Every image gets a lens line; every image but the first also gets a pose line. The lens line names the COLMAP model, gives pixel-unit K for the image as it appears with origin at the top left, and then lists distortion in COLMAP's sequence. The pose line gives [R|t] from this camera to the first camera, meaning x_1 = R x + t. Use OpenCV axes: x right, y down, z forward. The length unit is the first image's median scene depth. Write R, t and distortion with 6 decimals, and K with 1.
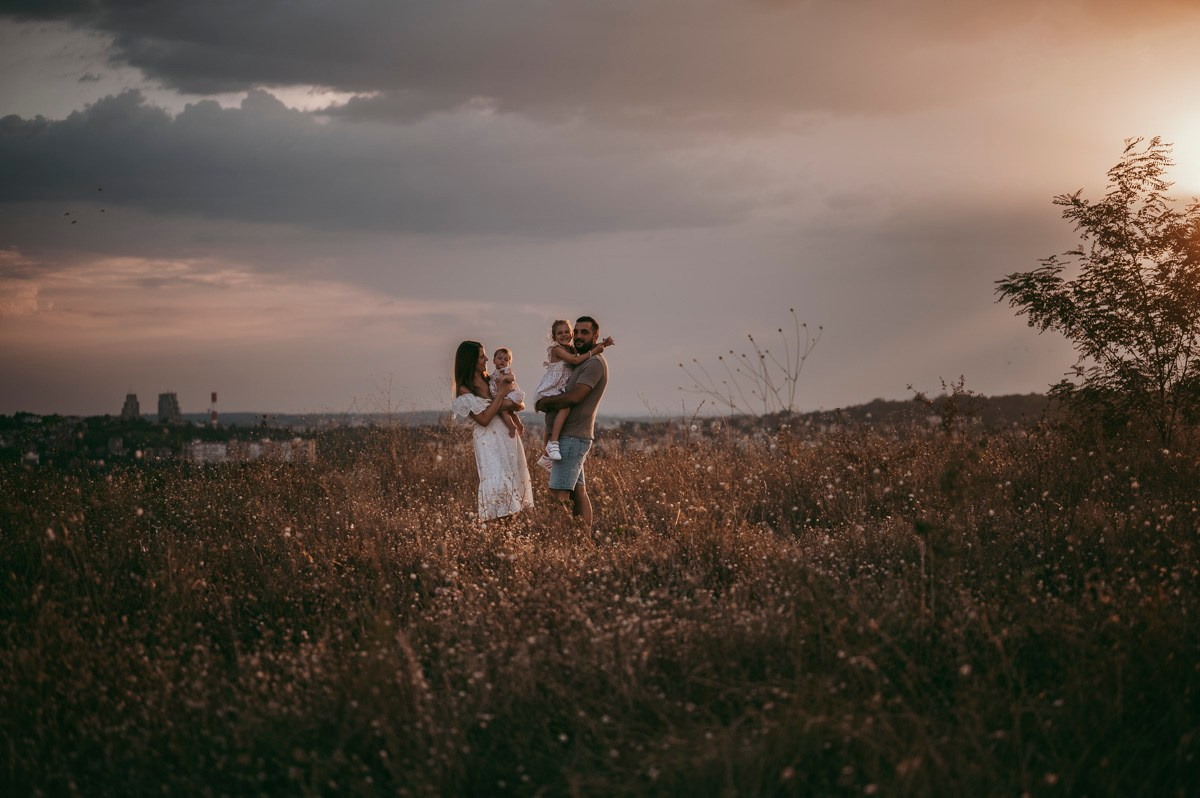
lens RADIAL K [[1831.8, 0, 597.9], [0, 1831.8, 398.9], [0, 0, 1]] dist [-0.023335, 0.000000]
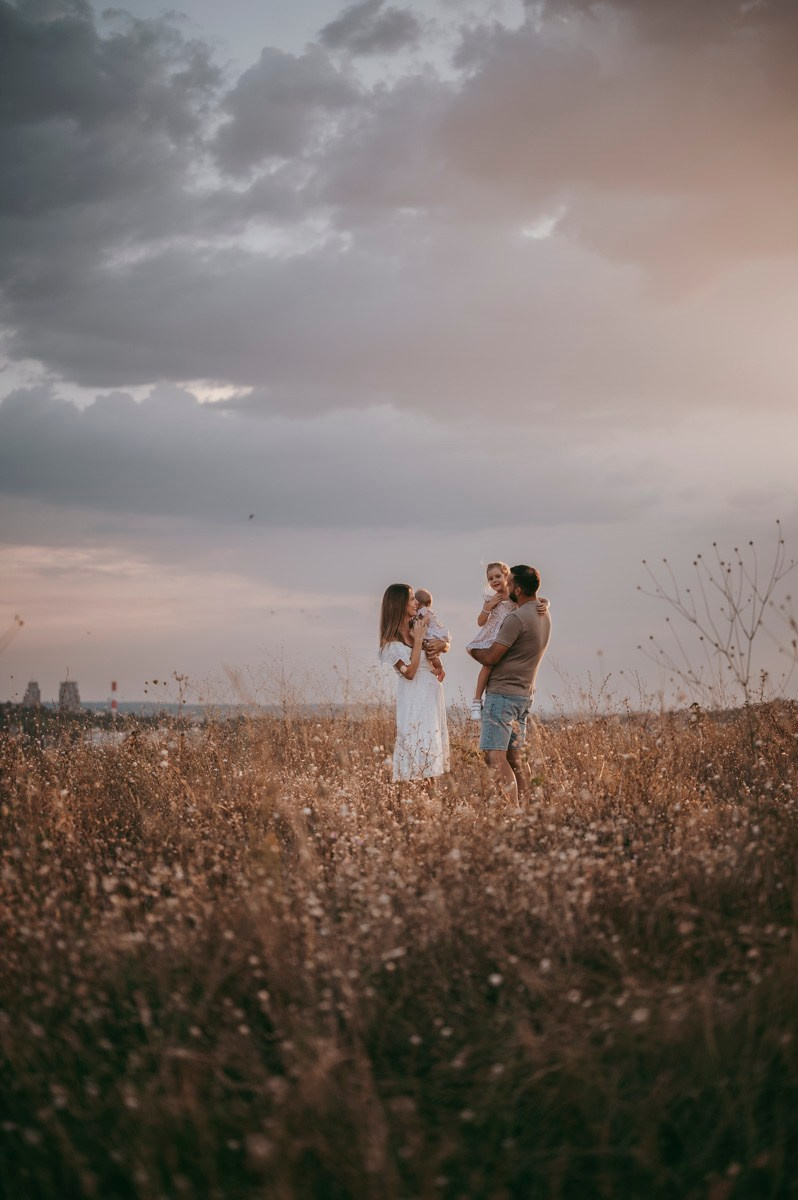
lens RADIAL K [[1831.8, 0, 400.4], [0, 1831.8, 599.1], [0, 0, 1]] dist [-0.023335, 0.000000]
pose [[0.998513, 0.014754, -0.052489, -0.016316], [-0.017440, 0.998542, -0.051088, 0.050325], [0.051658, 0.051928, 0.997314, 0.172040]]
